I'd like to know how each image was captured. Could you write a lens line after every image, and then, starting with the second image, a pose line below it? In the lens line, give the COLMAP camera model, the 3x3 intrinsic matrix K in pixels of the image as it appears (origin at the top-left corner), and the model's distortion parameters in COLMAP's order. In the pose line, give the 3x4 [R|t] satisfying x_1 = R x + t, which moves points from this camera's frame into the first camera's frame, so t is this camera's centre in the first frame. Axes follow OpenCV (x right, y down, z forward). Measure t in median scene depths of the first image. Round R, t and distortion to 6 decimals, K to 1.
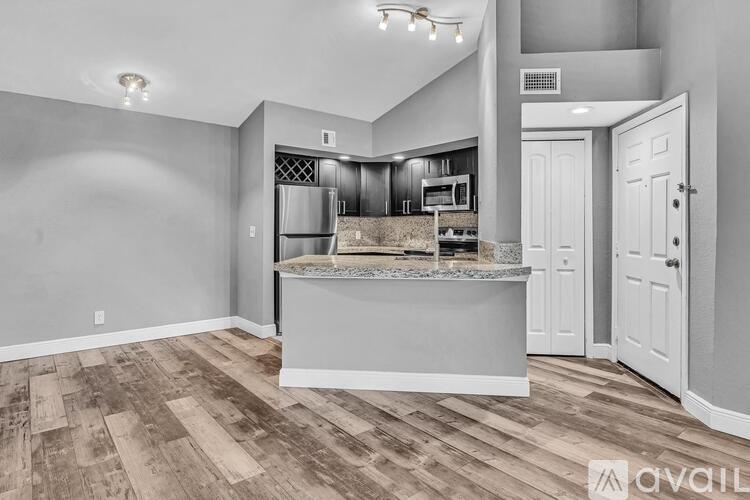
lens RADIAL K [[424.6, 0, 373.4], [0, 424.6, 222.5], [0, 0, 1]] dist [-0.001318, 0.000129]
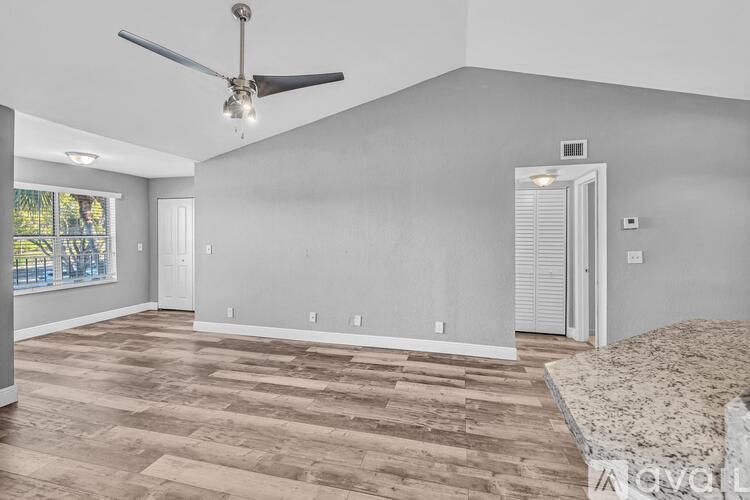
lens RADIAL K [[340.9, 0, 373.2], [0, 340.9, 240.8], [0, 0, 1]] dist [-0.001343, 0.000090]
pose [[-0.813284, 0.004419, -0.581850, 0.382412], [0.004841, 0.999988, 0.000828, -0.022513], [0.581846, -0.002144, -0.813296, 0.671879]]
